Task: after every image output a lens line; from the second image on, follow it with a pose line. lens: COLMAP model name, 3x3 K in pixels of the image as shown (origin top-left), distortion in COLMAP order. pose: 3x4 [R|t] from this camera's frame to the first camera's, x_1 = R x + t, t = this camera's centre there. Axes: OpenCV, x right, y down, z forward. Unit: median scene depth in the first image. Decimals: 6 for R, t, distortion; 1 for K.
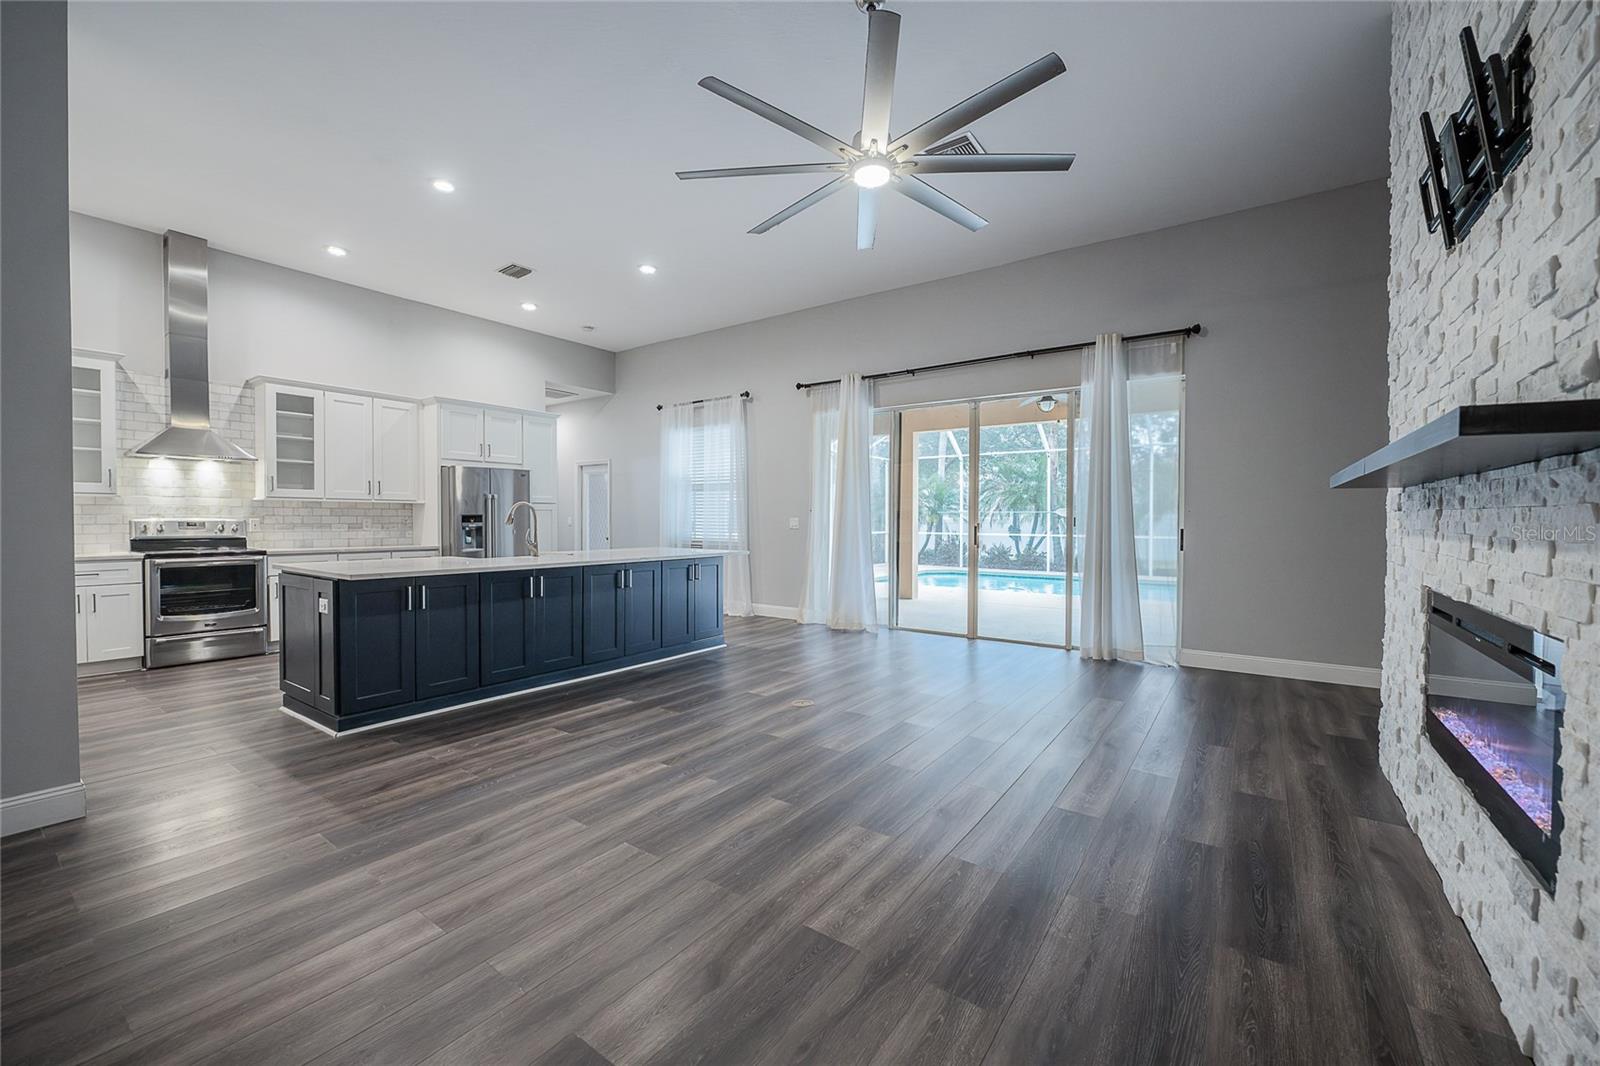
lens RADIAL K [[648.1, 0, 796.7], [0, 648.1, 526.4], [0, 0, 1]] dist [-0.014649, 0.000132]
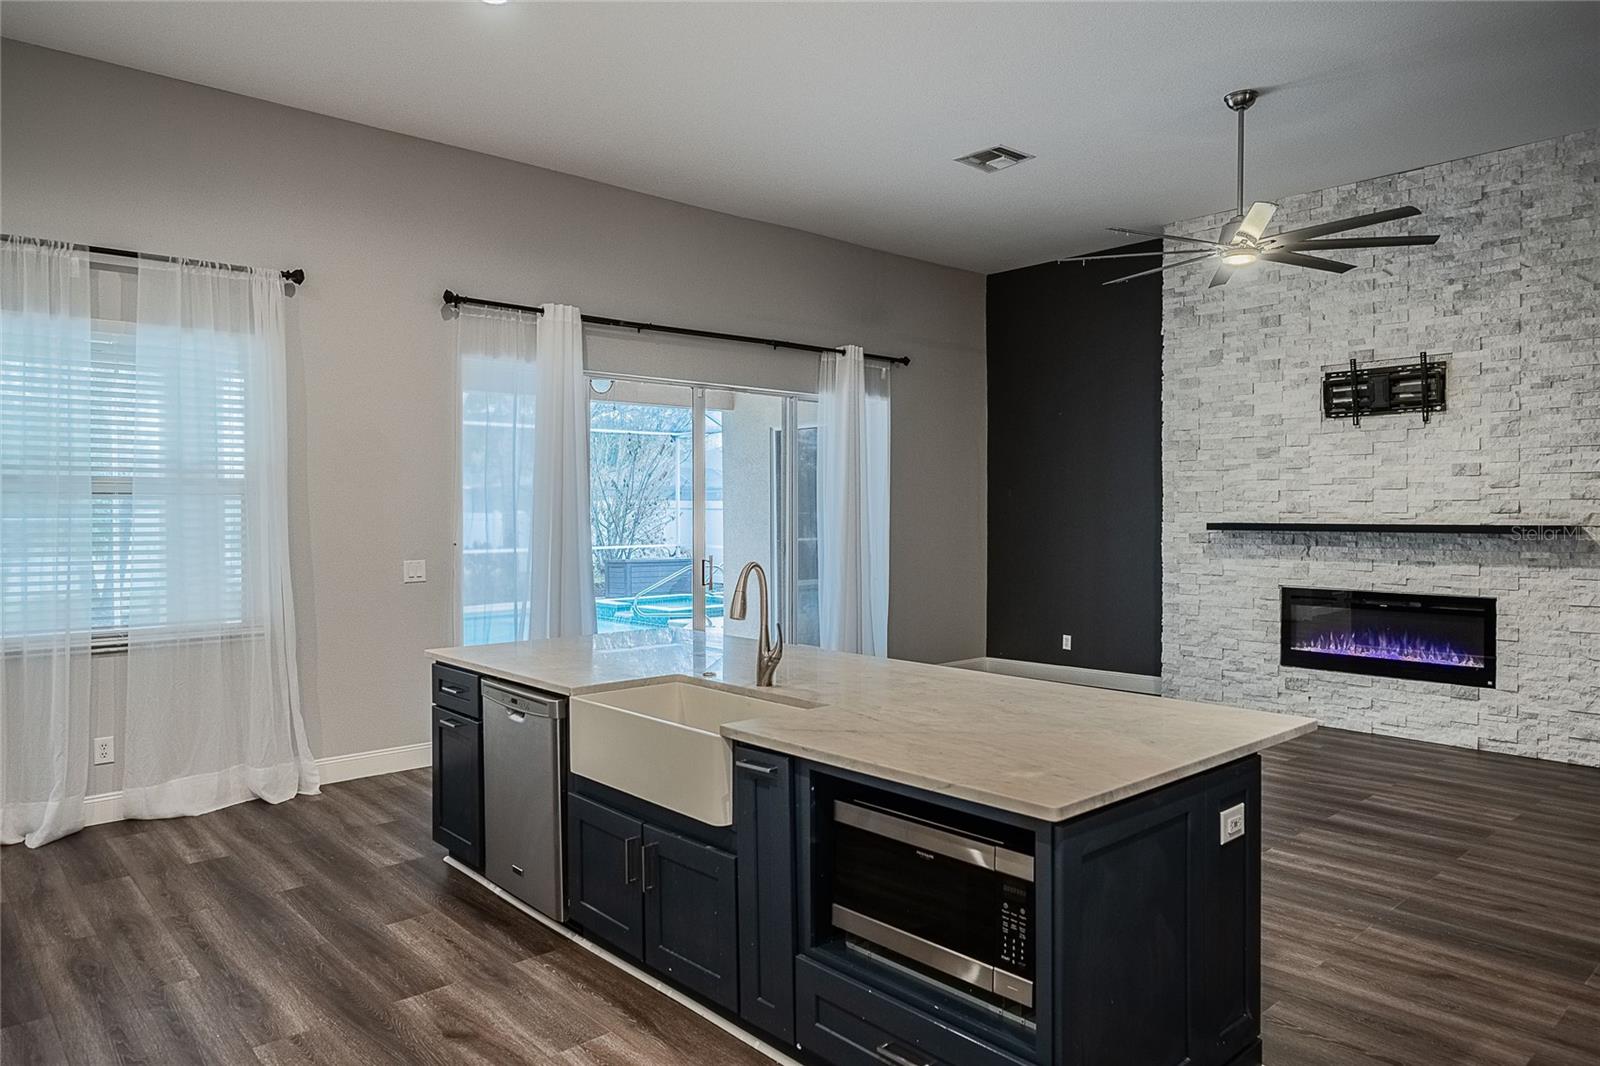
lens RADIAL K [[1064.7, 0, 811.3], [0, 1064.7, 536.7], [0, 0, 1]] dist [-0.008088, -0.002222]
pose [[0.187703, -0.027140, 0.981851, -0.921336], [0.014712, 0.999584, 0.024817, -0.058567], [-0.982116, 0.009787, 0.188024, 0.702332]]
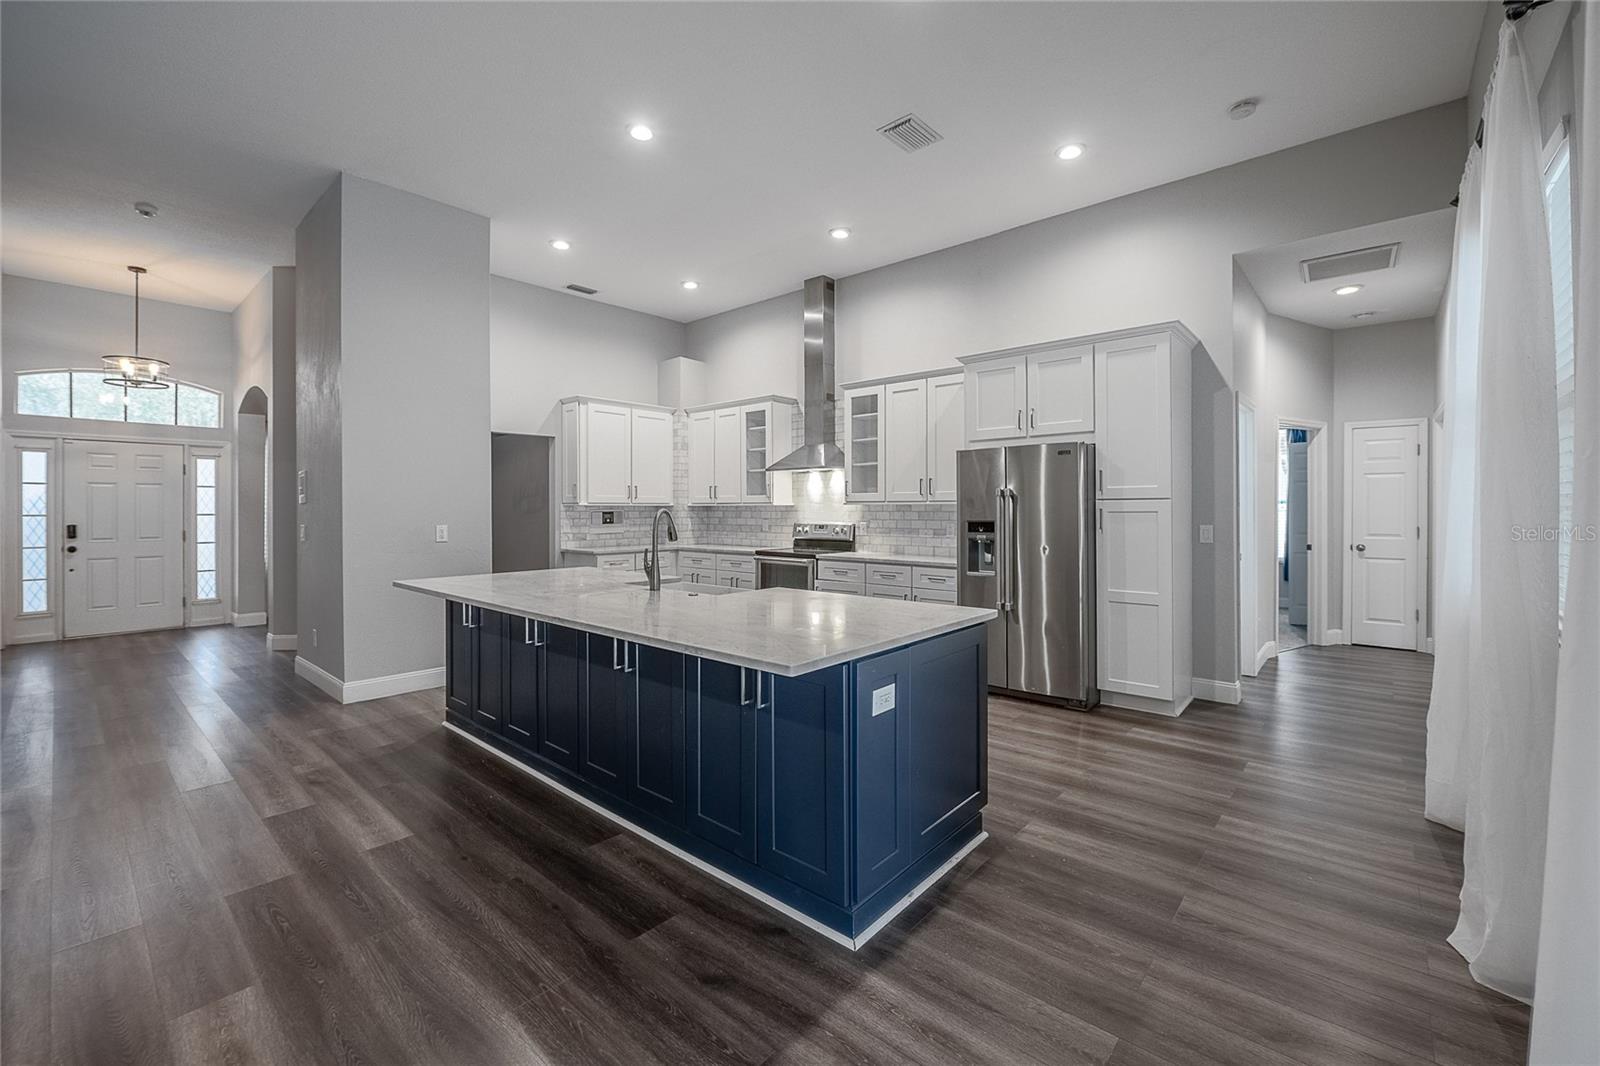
lens RADIAL K [[648.1, 0, 797.3], [0, 648.1, 517.8], [0, 0, 1]] dist [-0.014649, 0.000132]
pose [[-0.086117, 0.009636, -0.996238, 0.211882], [-0.006255, 0.999928, 0.010213, -0.030969], [0.996265, 0.007110, -0.086050, 1.013598]]
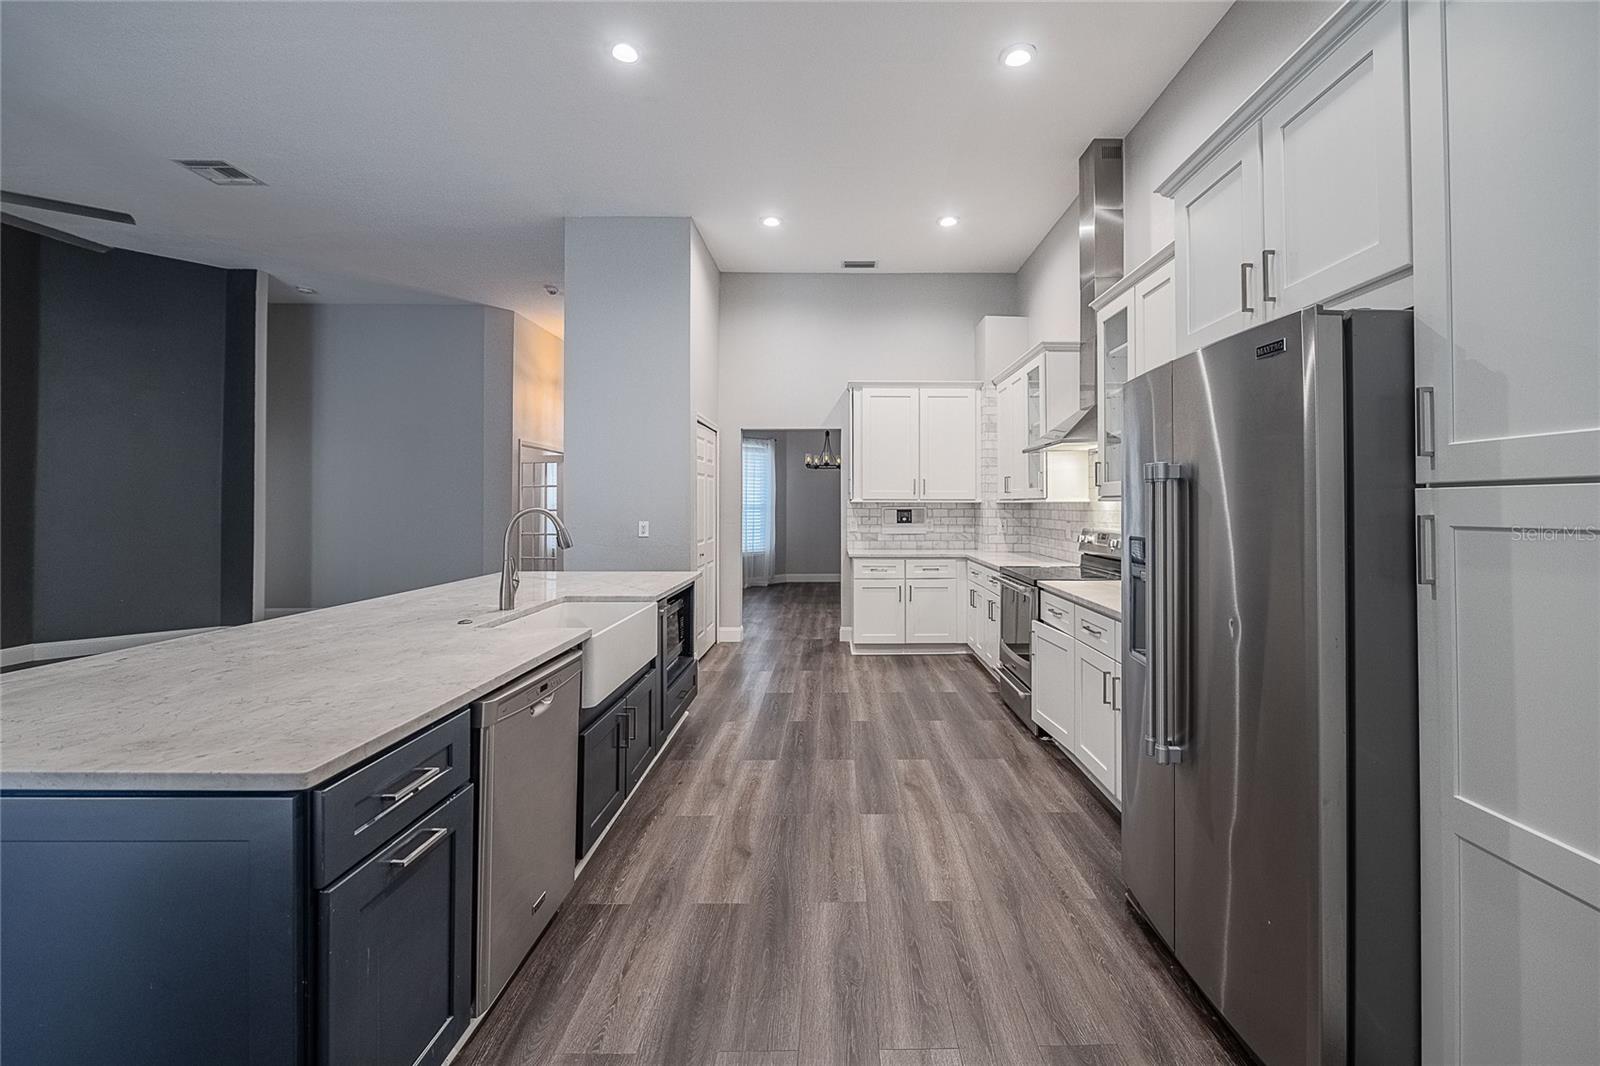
lens RADIAL K [[648.1, 0, 832.1], [0, 648.1, 500.5], [0, 0, 1]] dist [-0.014649, 0.000132]
pose [[-0.791738, -0.009375, -0.610790, -0.243731], [-0.009833, 0.999948, -0.002602, -0.038643], [0.610782, 0.003945, -0.791789, 1.337293]]
